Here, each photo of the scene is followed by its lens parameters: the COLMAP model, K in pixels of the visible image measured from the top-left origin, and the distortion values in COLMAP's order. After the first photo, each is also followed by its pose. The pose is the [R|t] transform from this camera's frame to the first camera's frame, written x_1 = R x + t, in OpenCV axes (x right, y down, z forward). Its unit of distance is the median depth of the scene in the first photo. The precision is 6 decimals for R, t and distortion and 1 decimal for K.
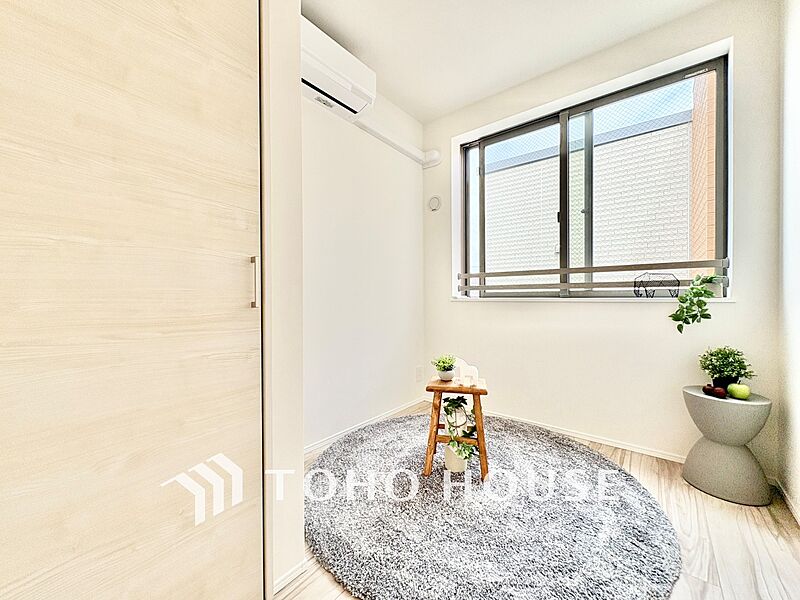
lens RADIAL K [[320.4, 0, 396.0], [0, 320.4, 299.1], [0, 0, 1]] dist [-0.001563, 0.000043]
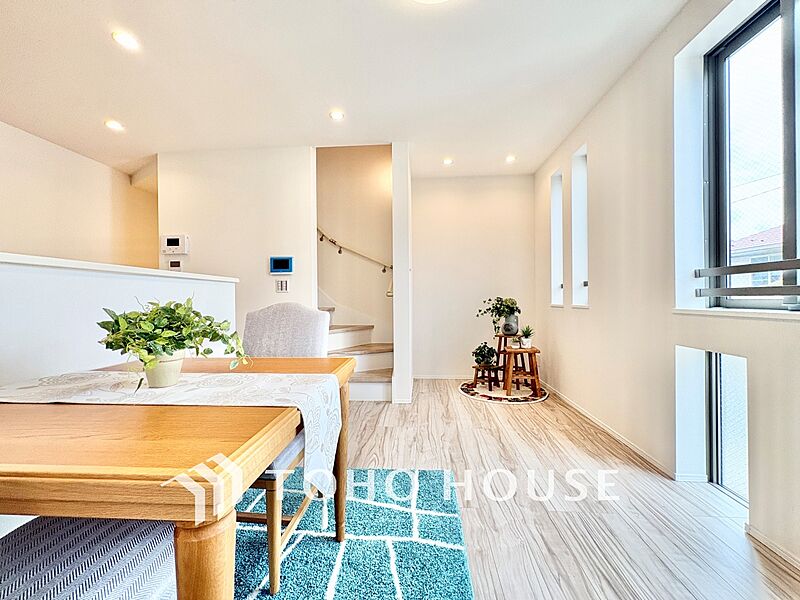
lens RADIAL K [[320.4, 0, 400.3], [0, 320.4, 300.2], [0, 0, 1]] dist [-0.001563, 0.000043]
pose [[0.577711, -0.001900, -0.816240, 0.600644], [0.008585, 0.999956, 0.003749, -0.033810], [0.816197, -0.009173, 0.577701, 0.110889]]
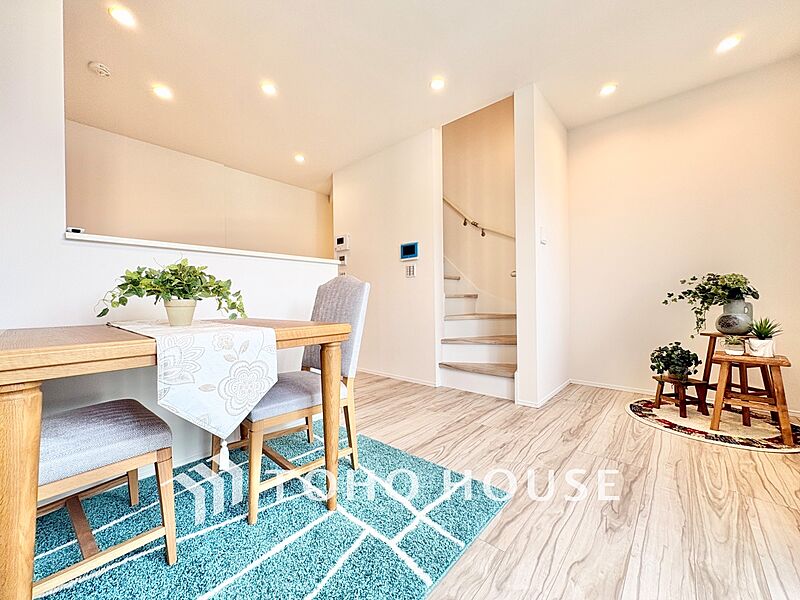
lens RADIAL K [[320.4, 0, 400.3], [0, 320.4, 300.1], [0, 0, 1]] dist [-0.001563, 0.000043]
pose [[-0.036485, 0.002058, -0.999332, 0.623750], [0.011133, 0.999937, 0.001653, 0.034142], [0.999272, -0.011065, -0.036506, 0.504213]]
